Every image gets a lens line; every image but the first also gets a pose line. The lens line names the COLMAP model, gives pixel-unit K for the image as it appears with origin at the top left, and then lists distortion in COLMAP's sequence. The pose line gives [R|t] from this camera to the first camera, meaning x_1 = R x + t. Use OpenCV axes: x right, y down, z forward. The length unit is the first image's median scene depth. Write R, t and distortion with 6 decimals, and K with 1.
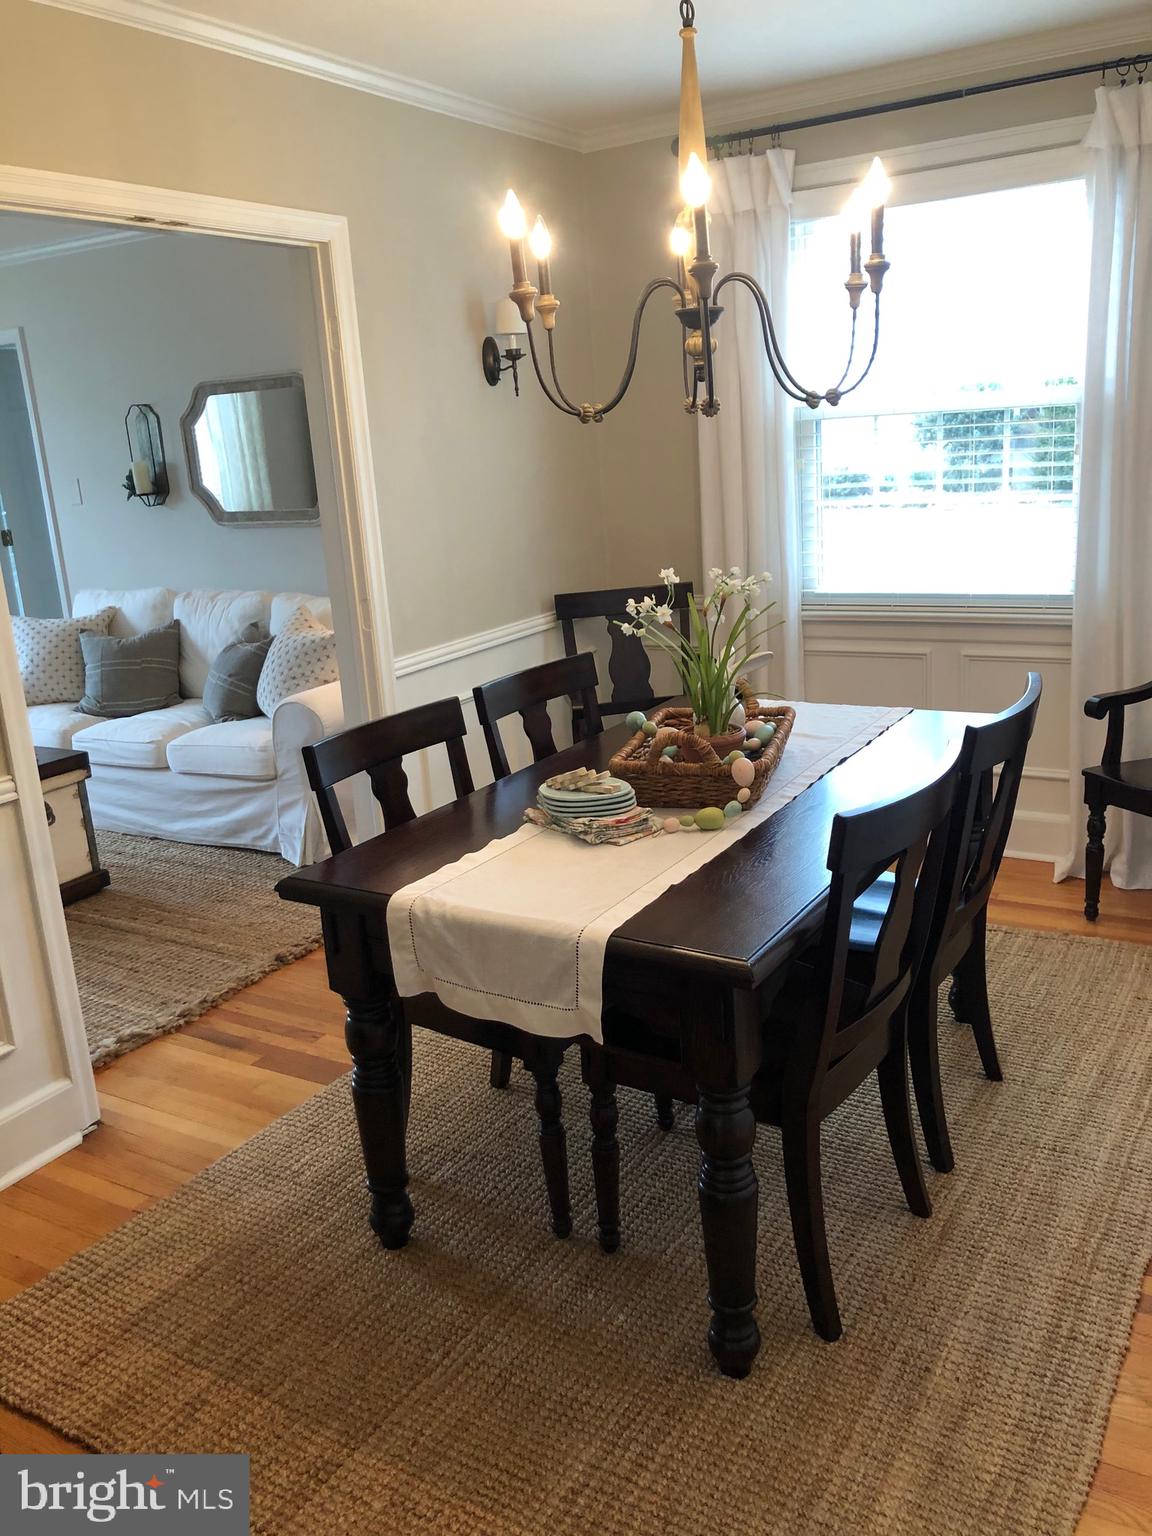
lens RADIAL K [[1249.0, 0, 577.0], [0, 1249.0, 769.8], [0, 0, 1]] dist [0.043137, -0.054978]
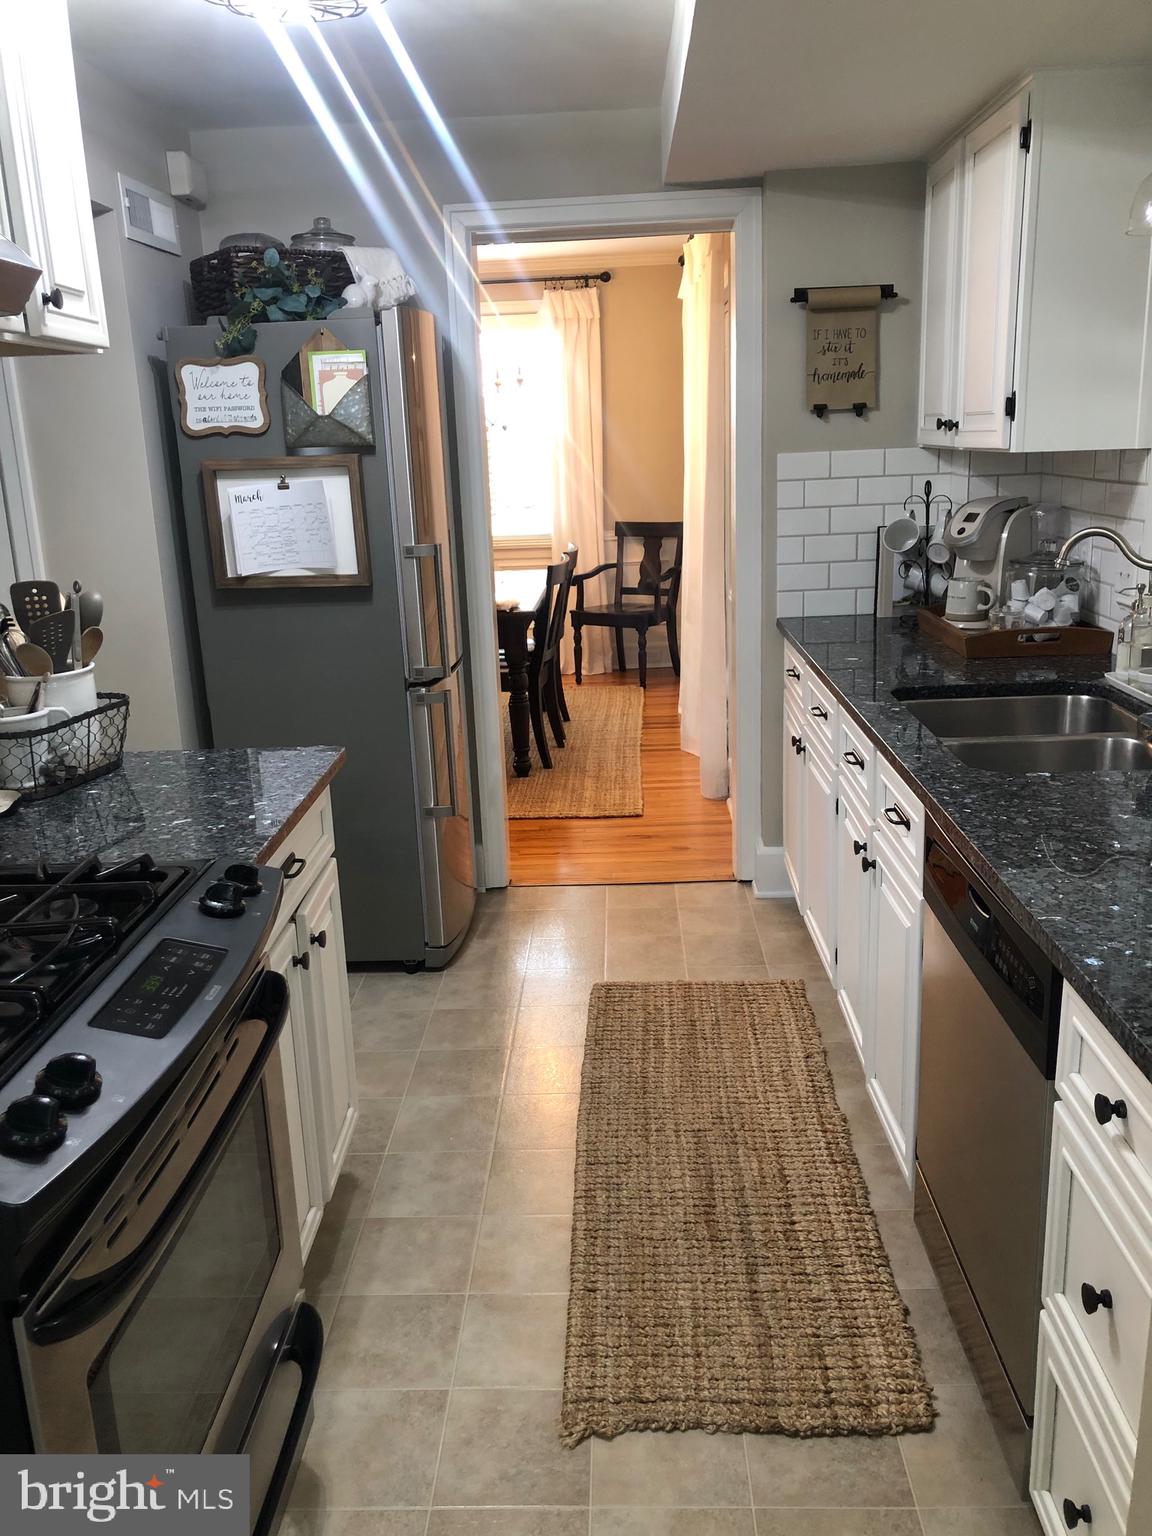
lens RADIAL K [[1249.0, 0, 575.9], [0, 1249.0, 768.2], [0, 0, 1]] dist [0.043137, -0.054978]
pose [[0.875896, -0.095758, 0.472903, -0.637775], [0.111972, 0.993692, -0.006177, 0.294722], [-0.469329, 0.058362, 0.881093, -0.877398]]
